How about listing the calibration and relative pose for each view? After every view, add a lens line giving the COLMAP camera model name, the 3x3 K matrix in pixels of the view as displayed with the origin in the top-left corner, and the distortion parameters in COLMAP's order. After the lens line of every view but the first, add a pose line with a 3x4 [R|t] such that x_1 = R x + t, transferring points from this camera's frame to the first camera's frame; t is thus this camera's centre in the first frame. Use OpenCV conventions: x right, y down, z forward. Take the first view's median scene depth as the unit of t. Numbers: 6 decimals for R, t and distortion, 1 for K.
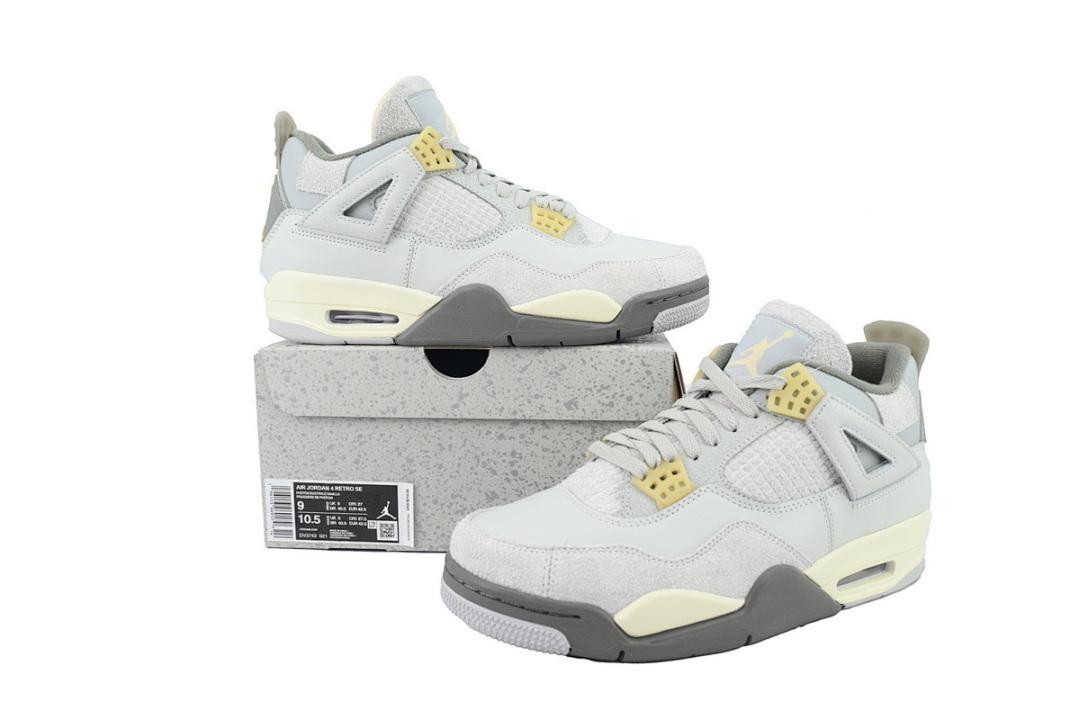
lens RADIAL K [[816.9, 0, 536.6], [0, 816.9, 366.0], [0, 0, 1]] dist [0.015080, -0.005165]
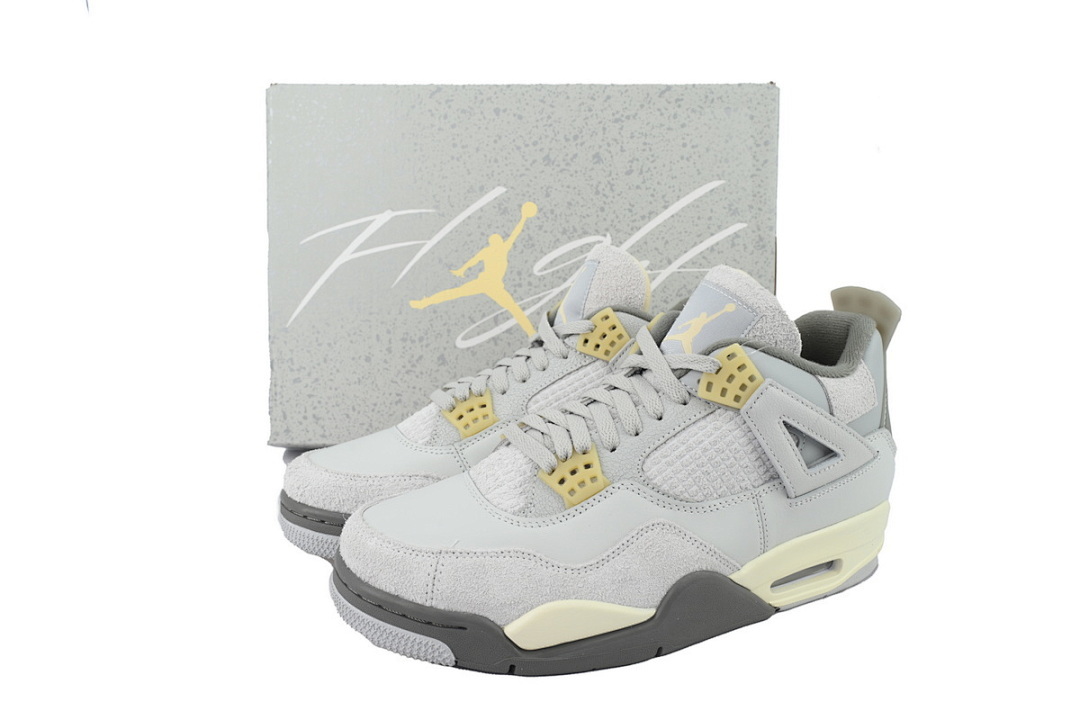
lens RADIAL K [[816.9, 0, 542.3], [0, 816.9, 358.8], [0, 0, 1]] dist [0.015080, -0.005165]
pose [[0.998374, 0.016142, -0.054676, 0.163770], [-0.009915, 0.993623, 0.112313, -0.085436], [0.056141, -0.111588, 0.992167, 0.117658]]
